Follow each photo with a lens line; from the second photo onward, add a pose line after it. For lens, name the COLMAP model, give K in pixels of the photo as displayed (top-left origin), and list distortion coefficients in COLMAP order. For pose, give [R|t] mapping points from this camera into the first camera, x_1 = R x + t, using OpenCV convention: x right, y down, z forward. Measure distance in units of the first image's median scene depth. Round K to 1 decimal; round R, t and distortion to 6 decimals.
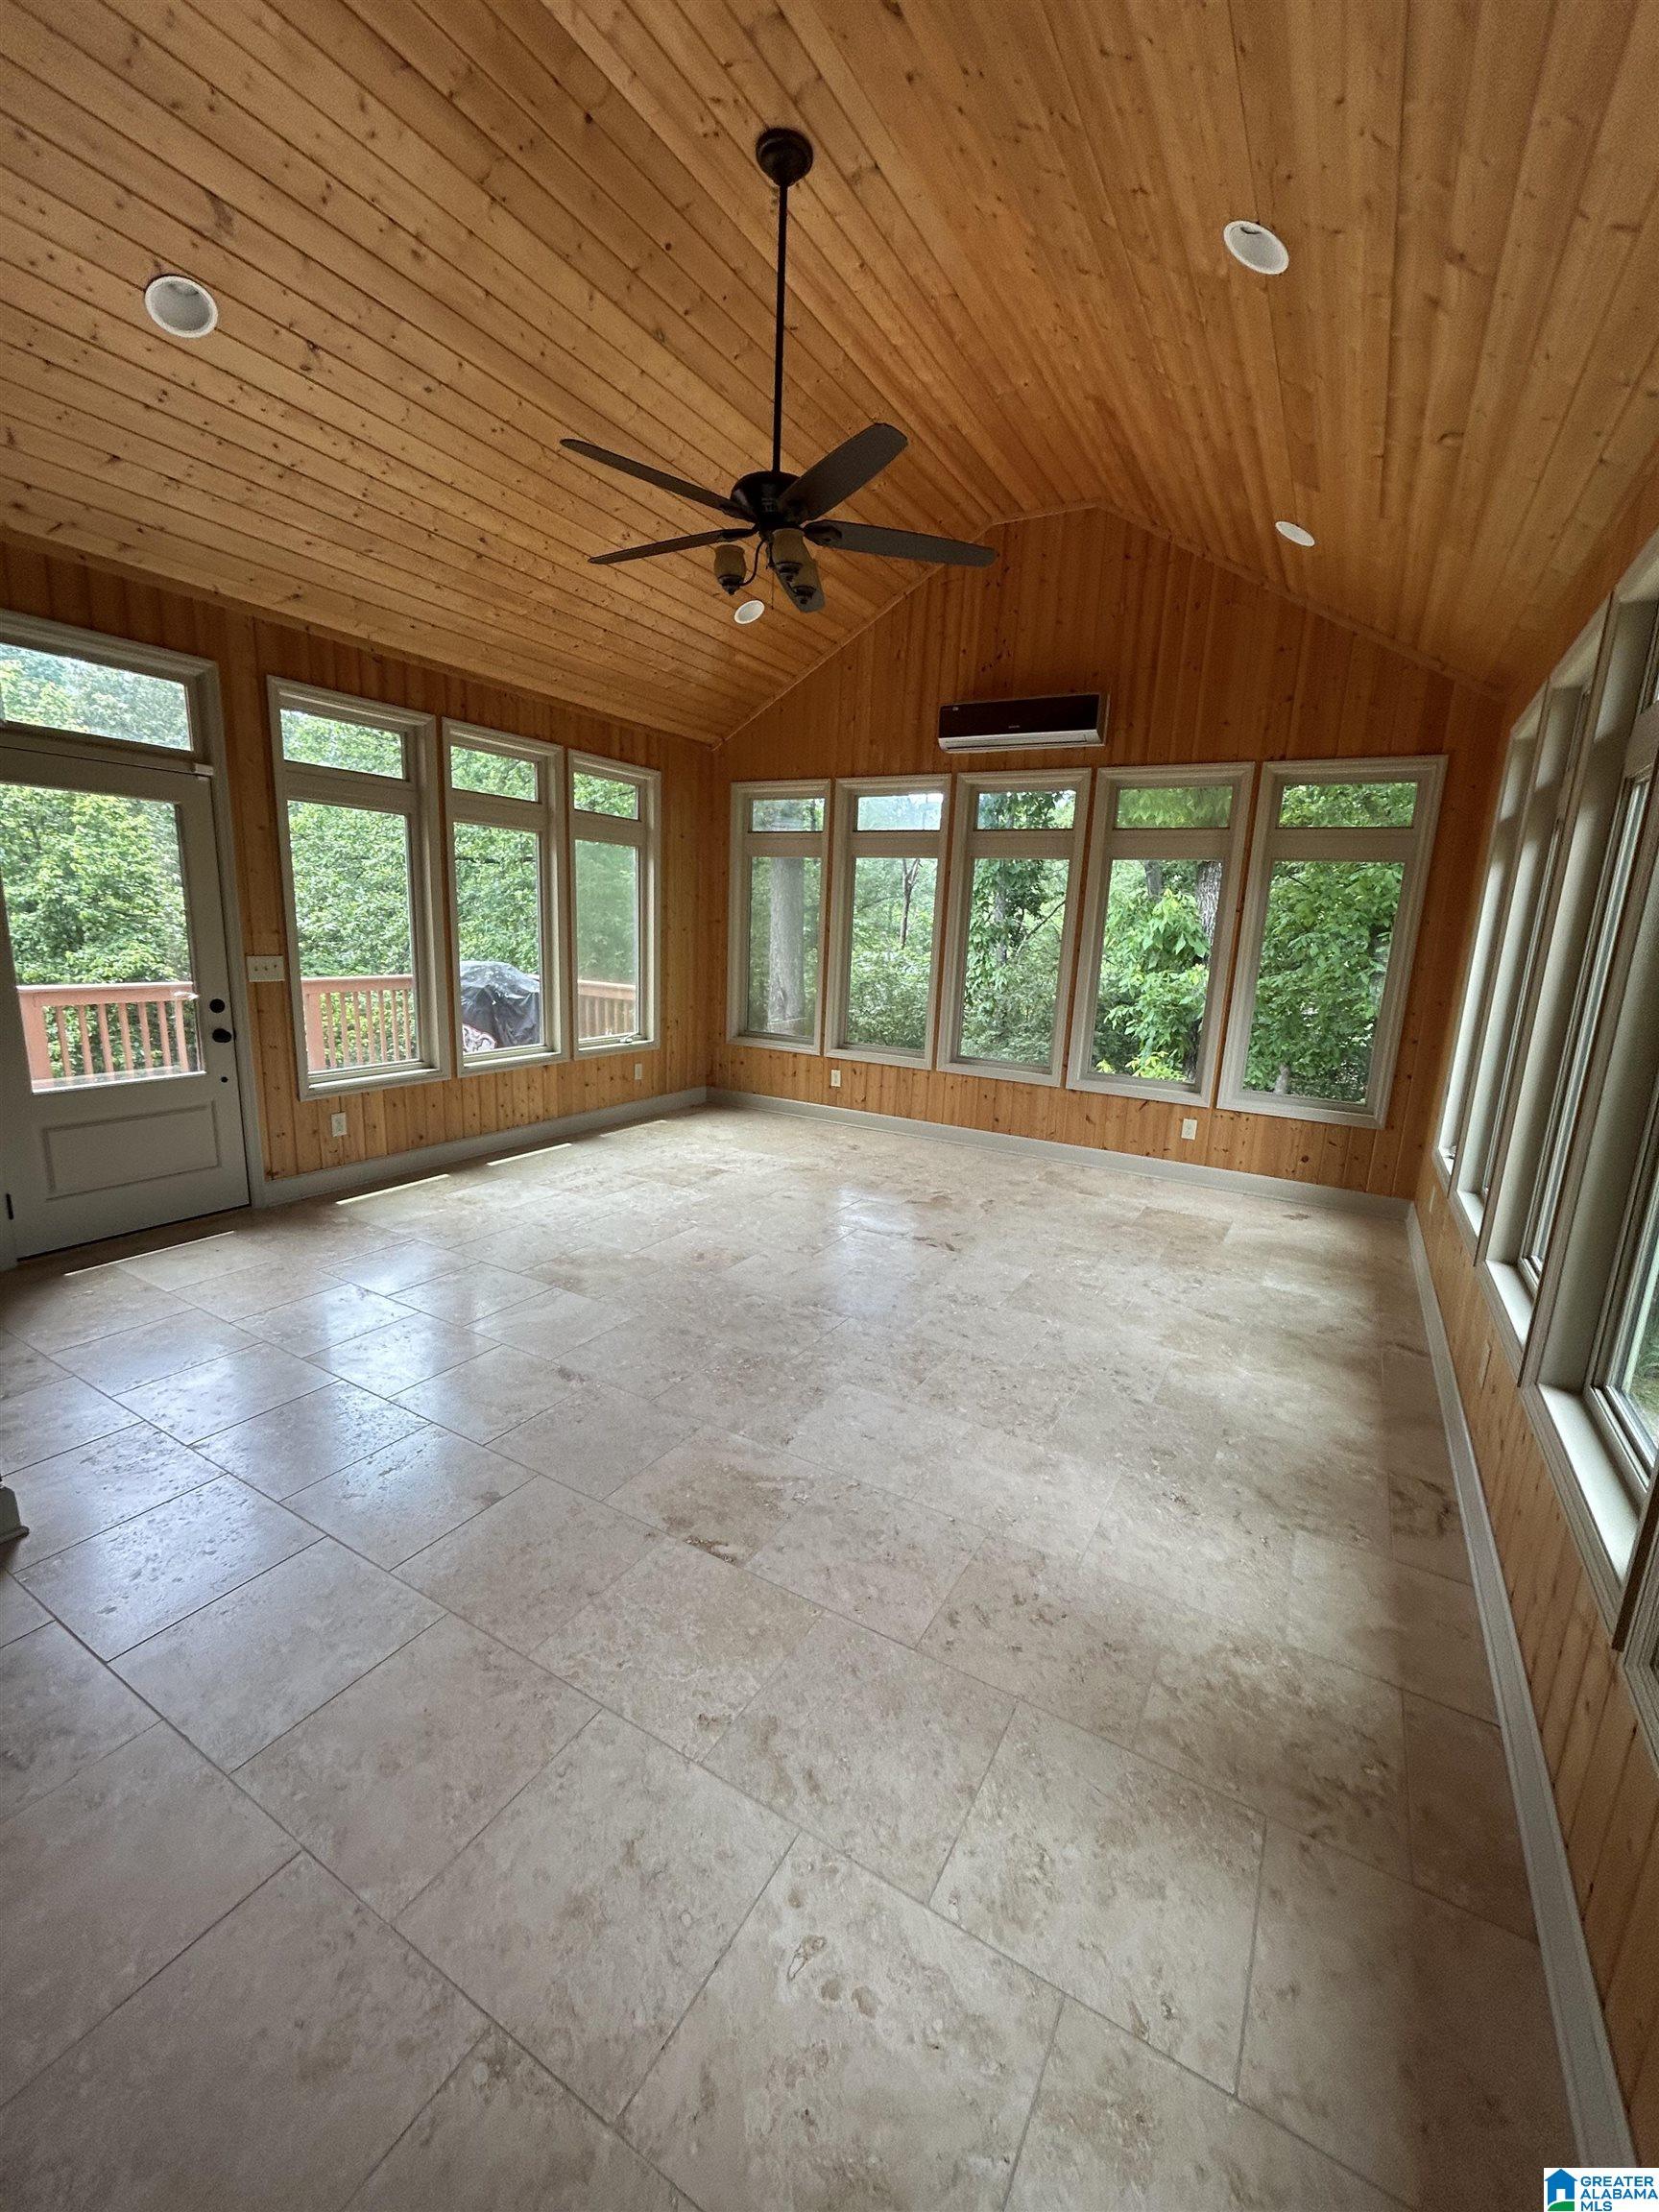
lens RADIAL K [[894.6, 0, 839.6], [0, 894.6, 1108.5], [0, 0, 1]] dist [-0.010393, 0.005933]
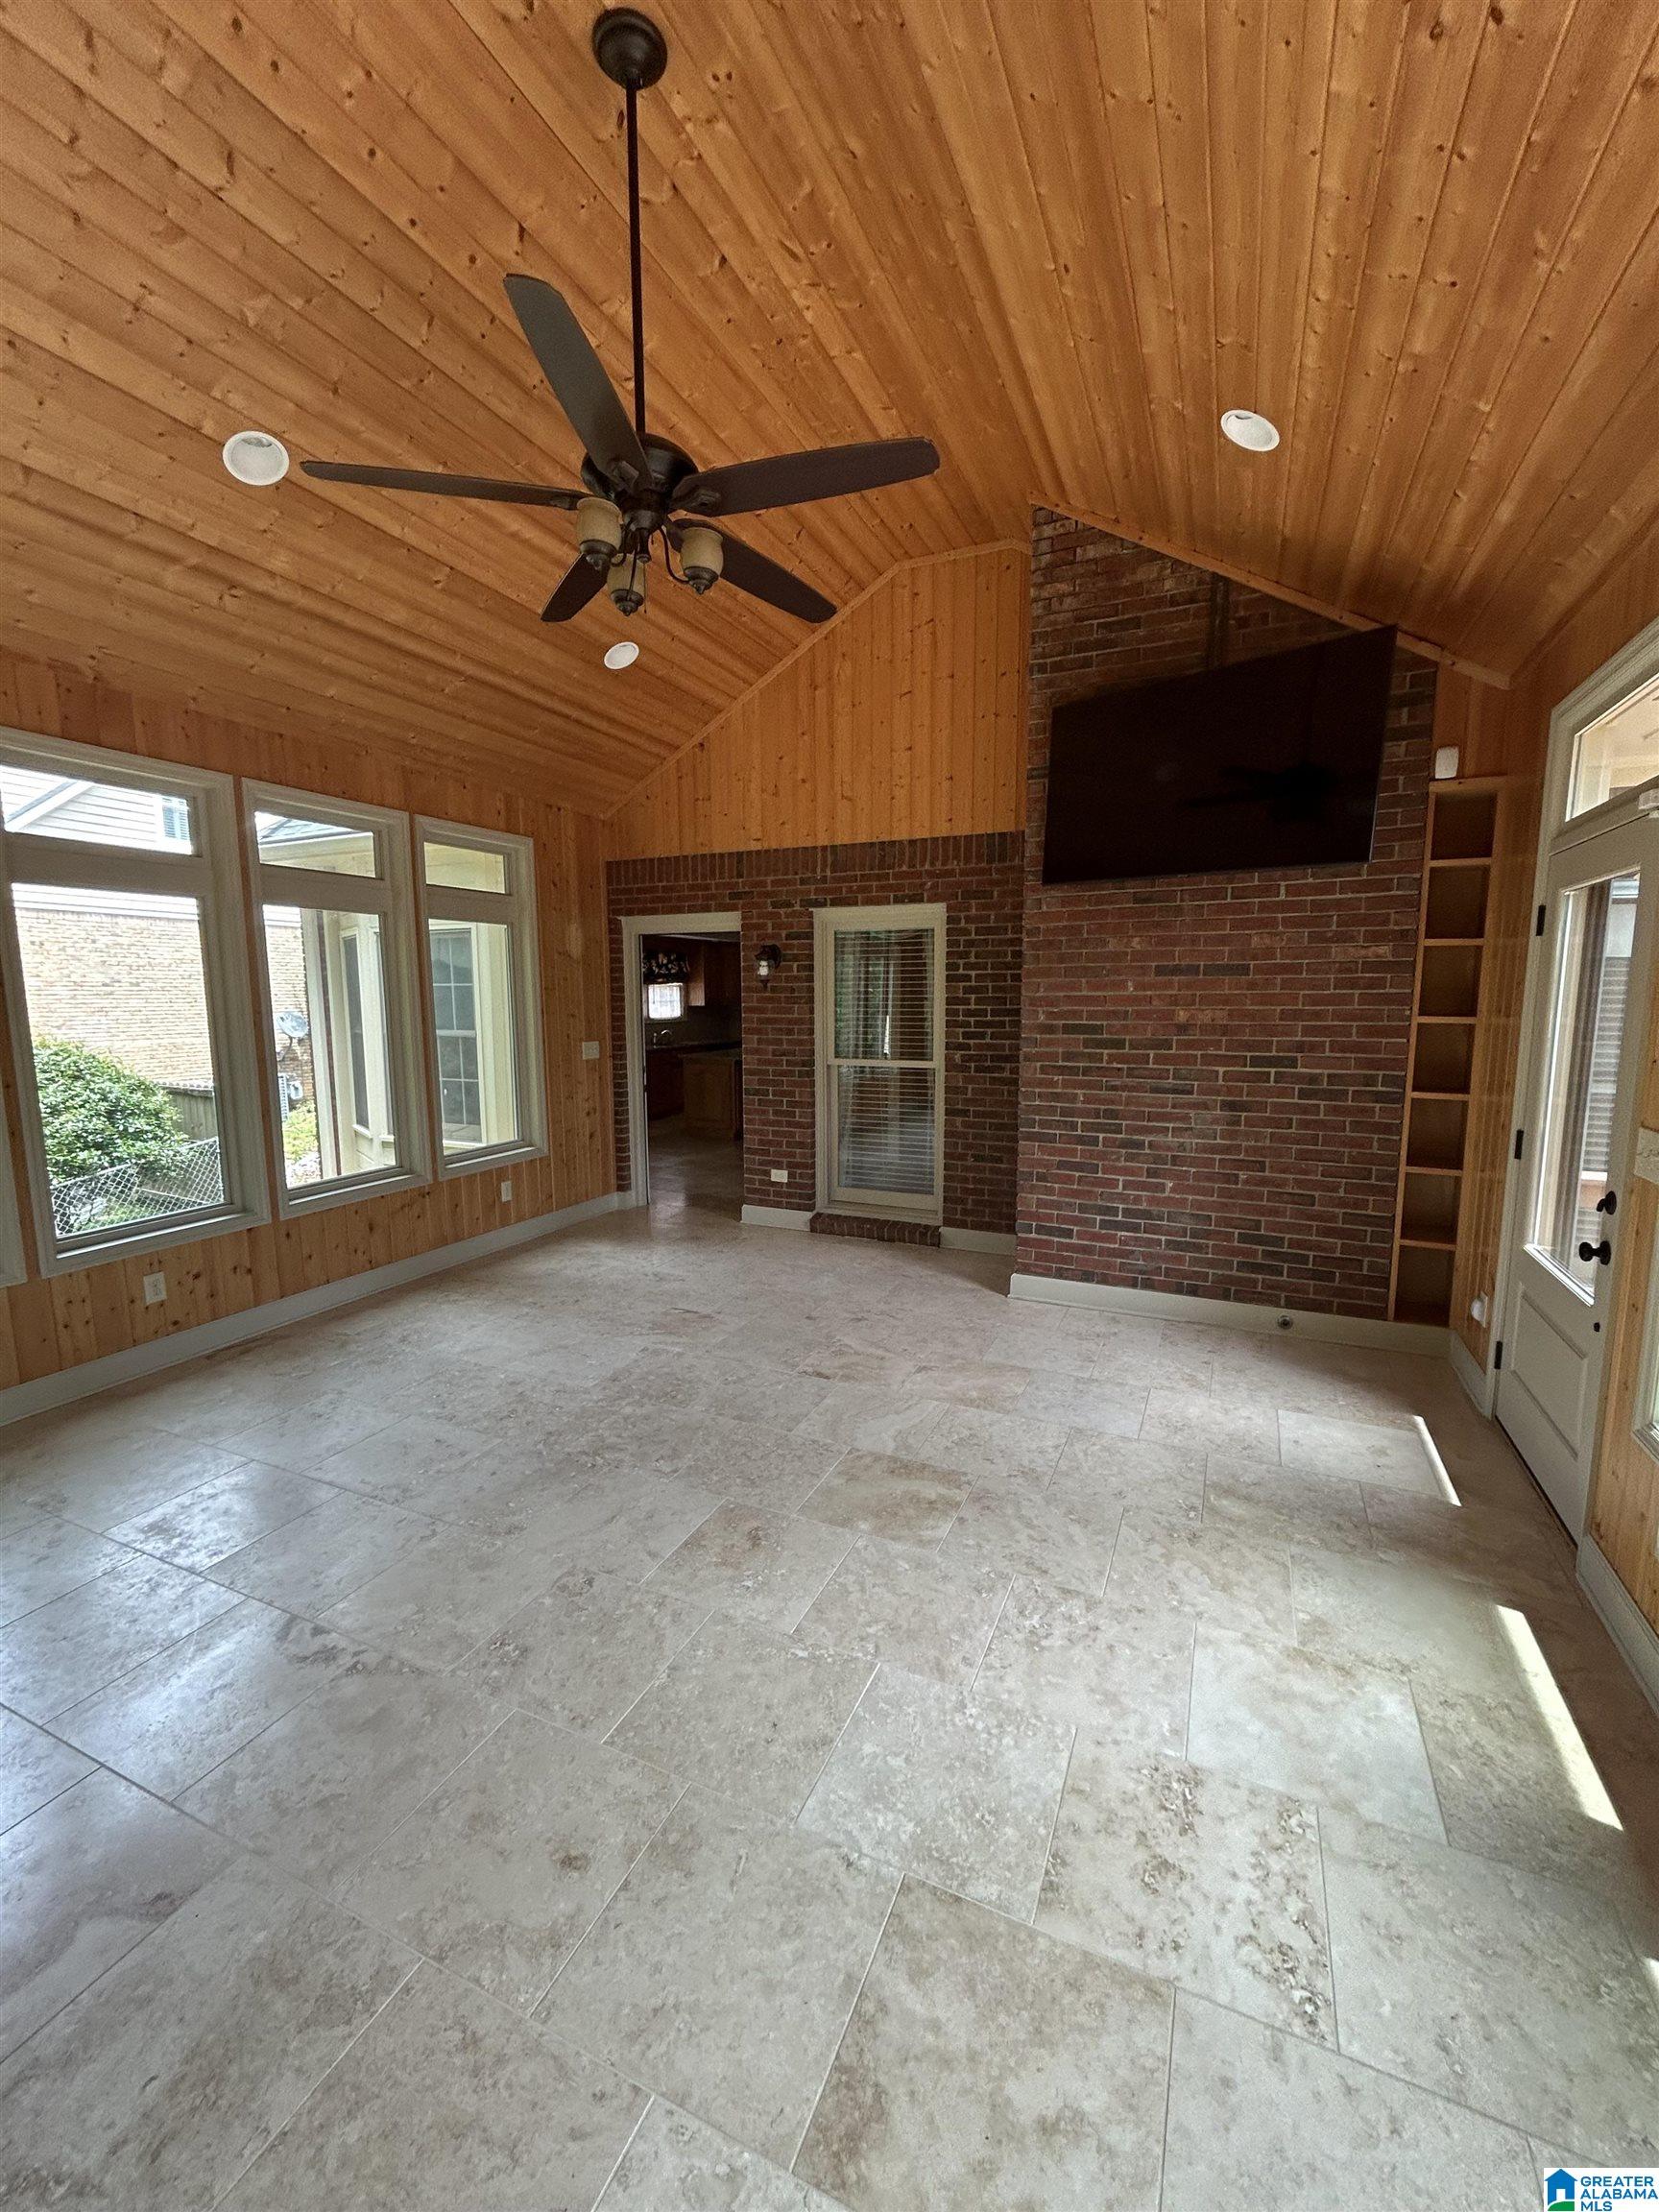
lens RADIAL K [[894.6, 0, 839.6], [0, 894.6, 1108.5], [0, 0, 1]] dist [-0.010393, 0.005933]
pose [[-0.993600, -0.029049, -0.109155, -0.156400], [-0.063333, 0.943446, 0.325422, -0.383328], [0.093528, 0.330252, -0.939248, 1.715326]]
